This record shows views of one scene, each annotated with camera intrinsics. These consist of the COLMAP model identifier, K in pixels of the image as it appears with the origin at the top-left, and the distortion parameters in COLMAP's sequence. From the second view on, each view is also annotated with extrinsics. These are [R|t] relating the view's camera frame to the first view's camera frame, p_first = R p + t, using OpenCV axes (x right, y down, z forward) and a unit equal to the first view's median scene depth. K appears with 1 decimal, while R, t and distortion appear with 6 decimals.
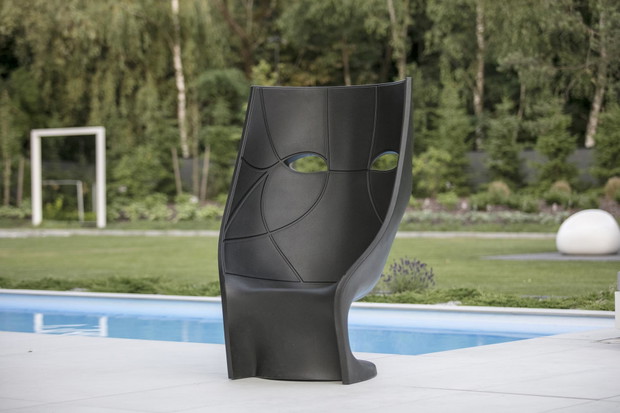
lens RADIAL K [[1745.3, 0, 311.2], [0, 1745.3, 206.6], [0, 0, 1]] dist [0.047345, 0.000000]
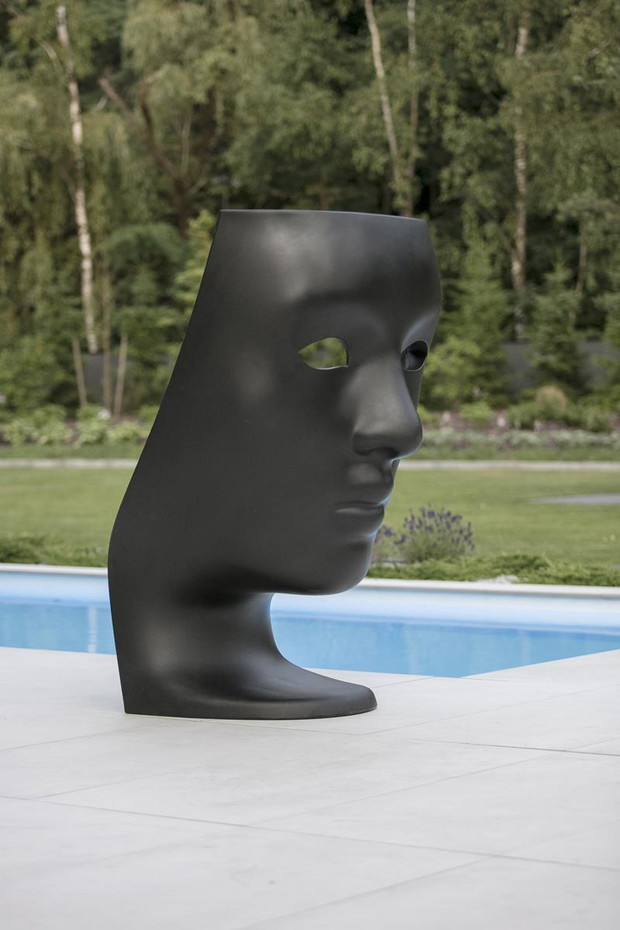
lens RADIAL K [[2202.0, 0, 307.1], [0, 2202.0, 464.9], [0, 0, 1]] dist [-0.110205, 0.000000]
pose [[0.999841, -0.003460, 0.017481, -0.002943], [0.003087, 0.999768, 0.021318, -0.002235], [-0.017550, -0.021260, 0.999620, 0.136047]]
